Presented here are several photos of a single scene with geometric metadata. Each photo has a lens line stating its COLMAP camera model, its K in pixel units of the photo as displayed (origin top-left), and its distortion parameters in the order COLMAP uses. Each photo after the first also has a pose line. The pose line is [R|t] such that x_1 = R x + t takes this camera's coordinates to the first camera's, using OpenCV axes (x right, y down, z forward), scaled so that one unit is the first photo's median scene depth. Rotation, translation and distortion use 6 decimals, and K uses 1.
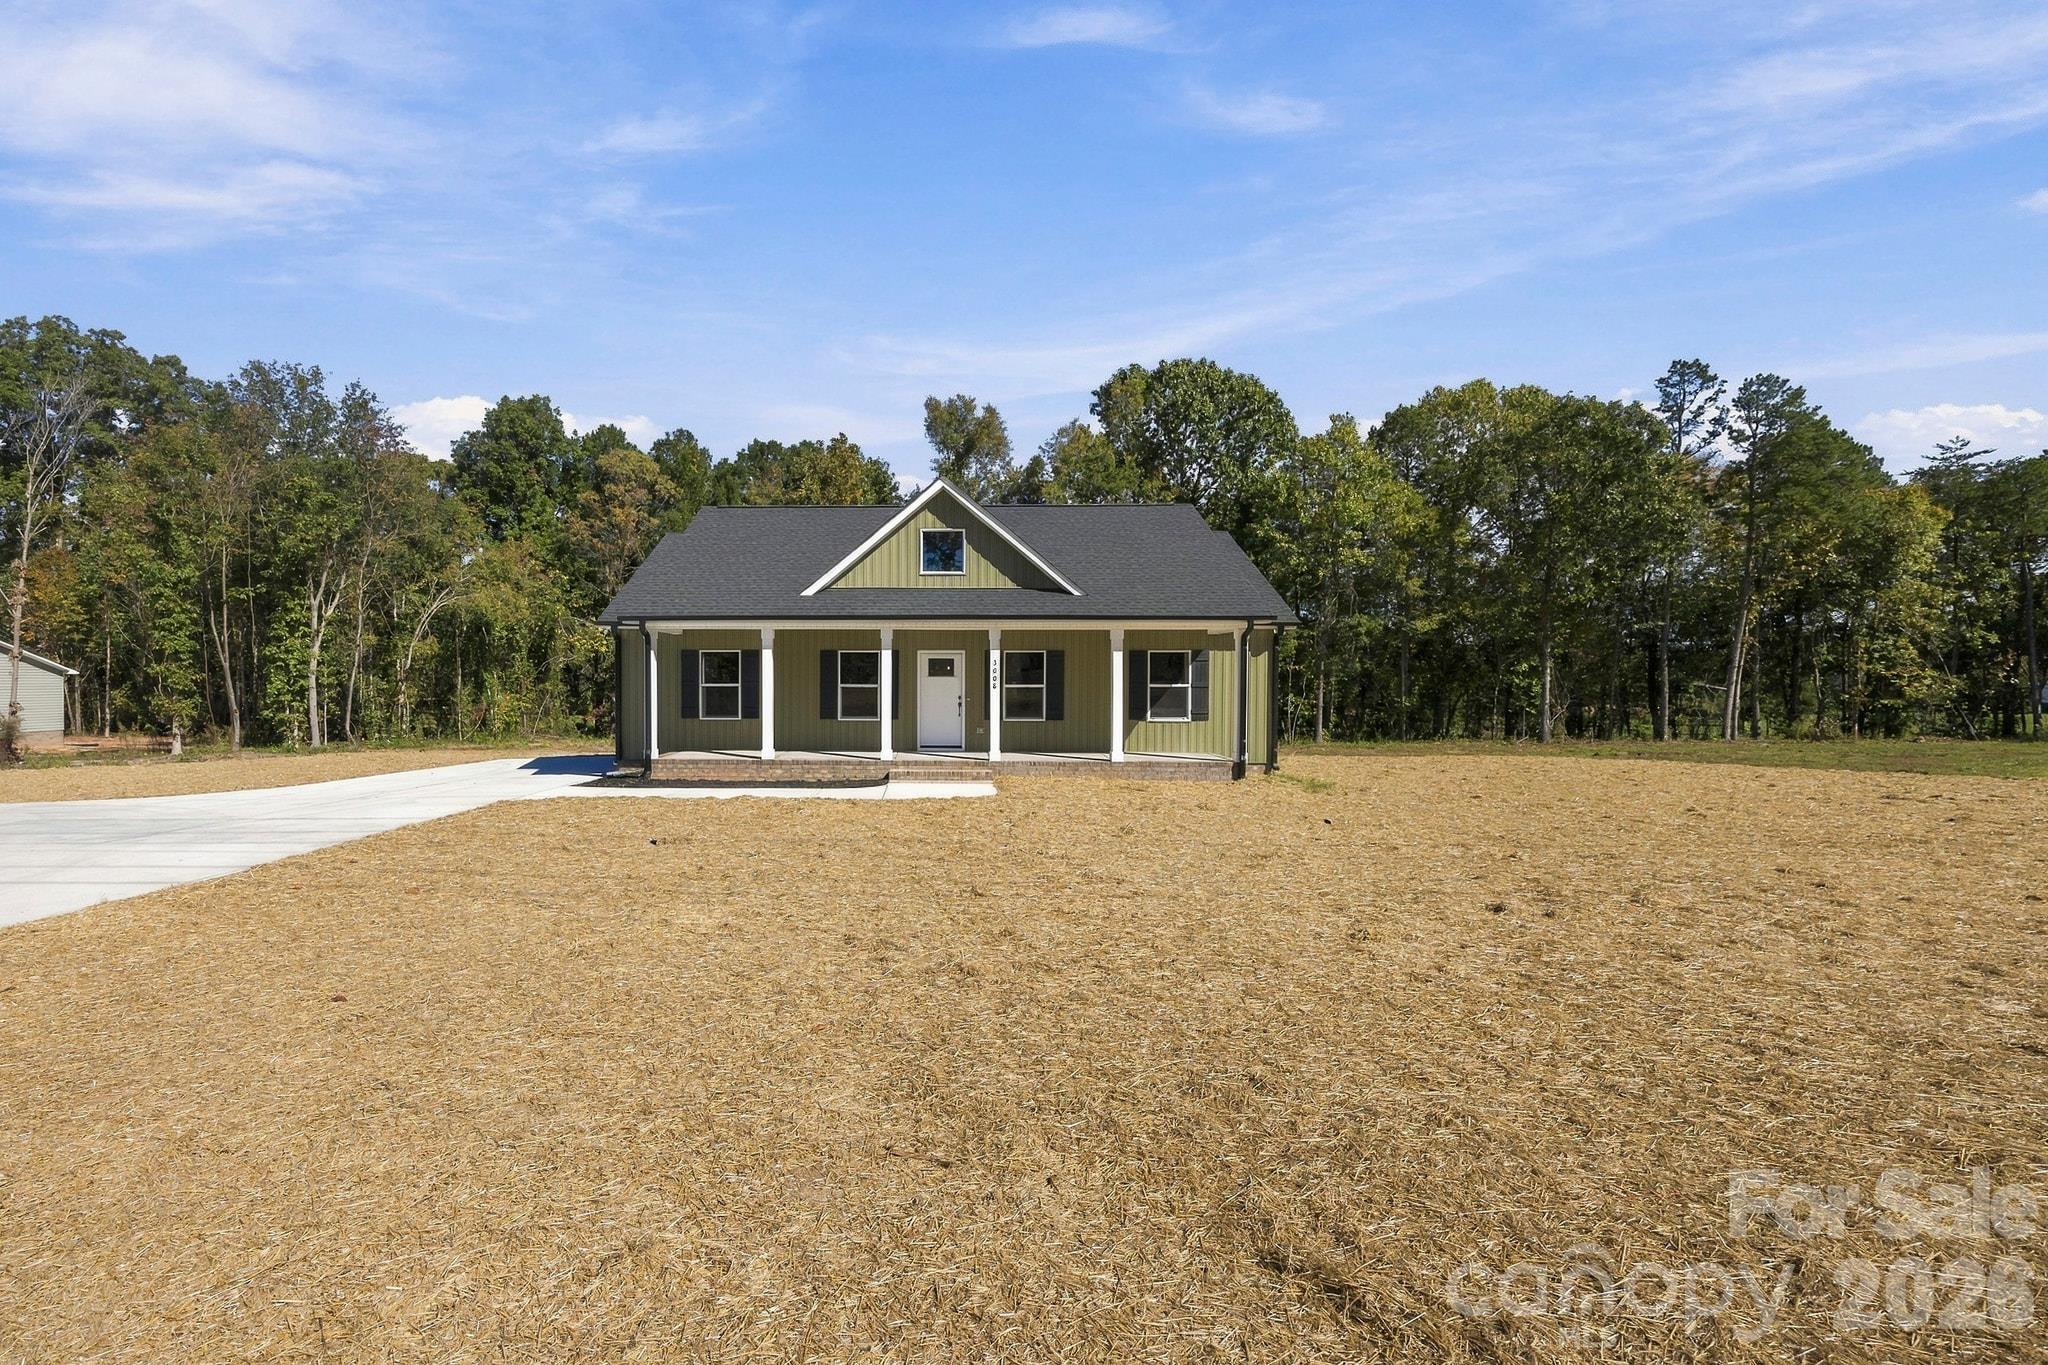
lens RADIAL K [[878.3, 0, 951.8], [0, 878.3, 696.9], [0, 0, 1]] dist [-0.010275, 0.000114]
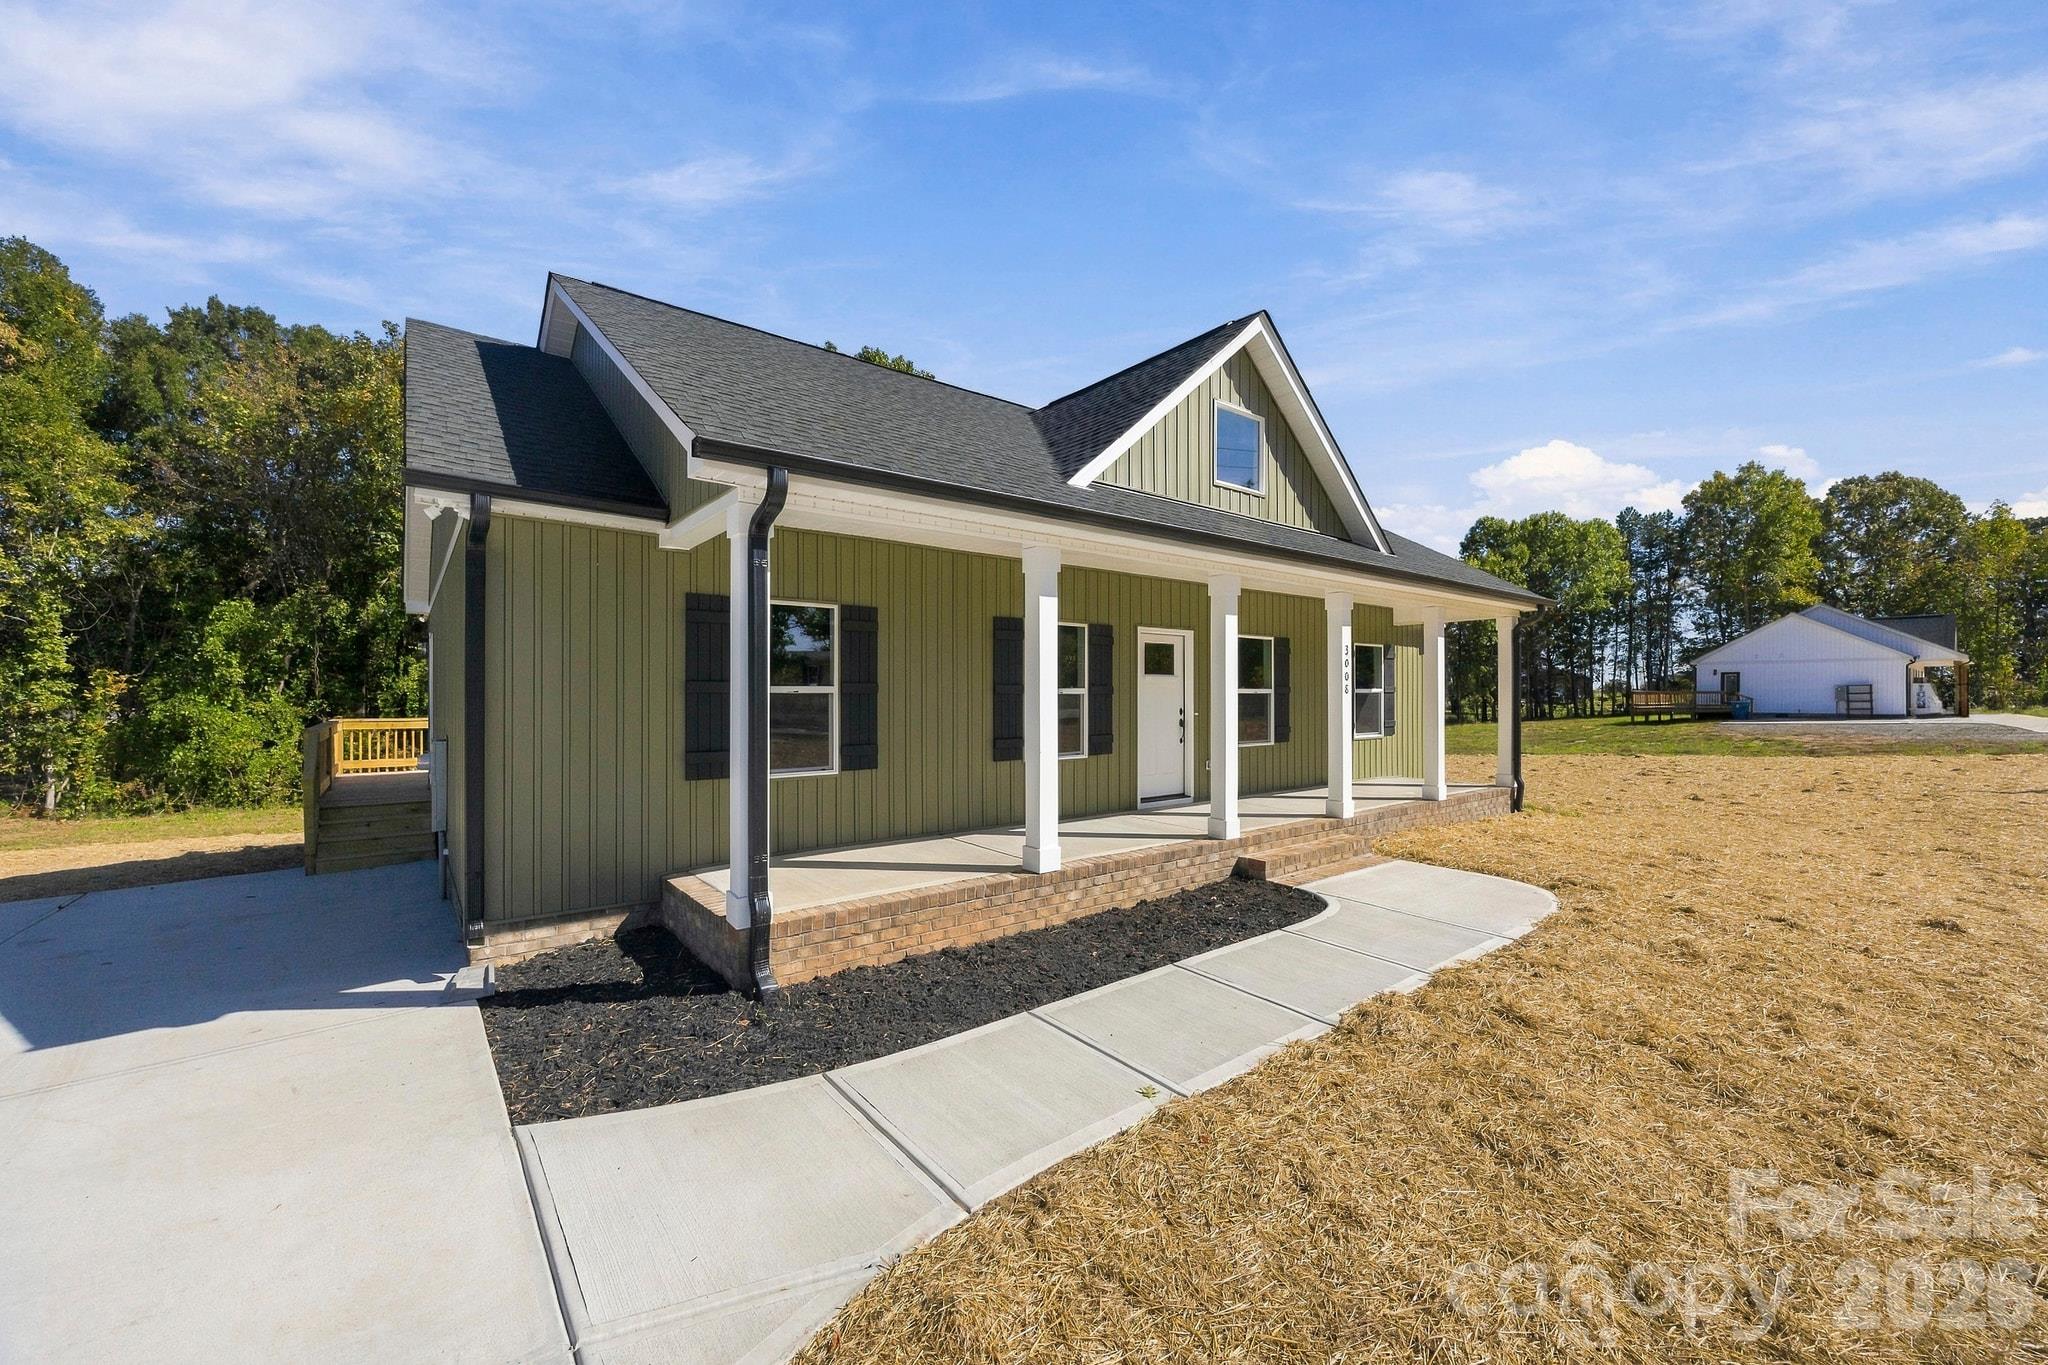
lens RADIAL K [[804.7, 0, 1035.7], [0, 804.7, 688.9], [0, 0, 1]] dist [-0.001711, -0.000969]
pose [[0.758525, 0.001416, 0.651642, -0.209726], [0.018242, 0.999560, -0.023405, -0.001755], [-0.651388, 0.029641, 0.758166, 0.330984]]
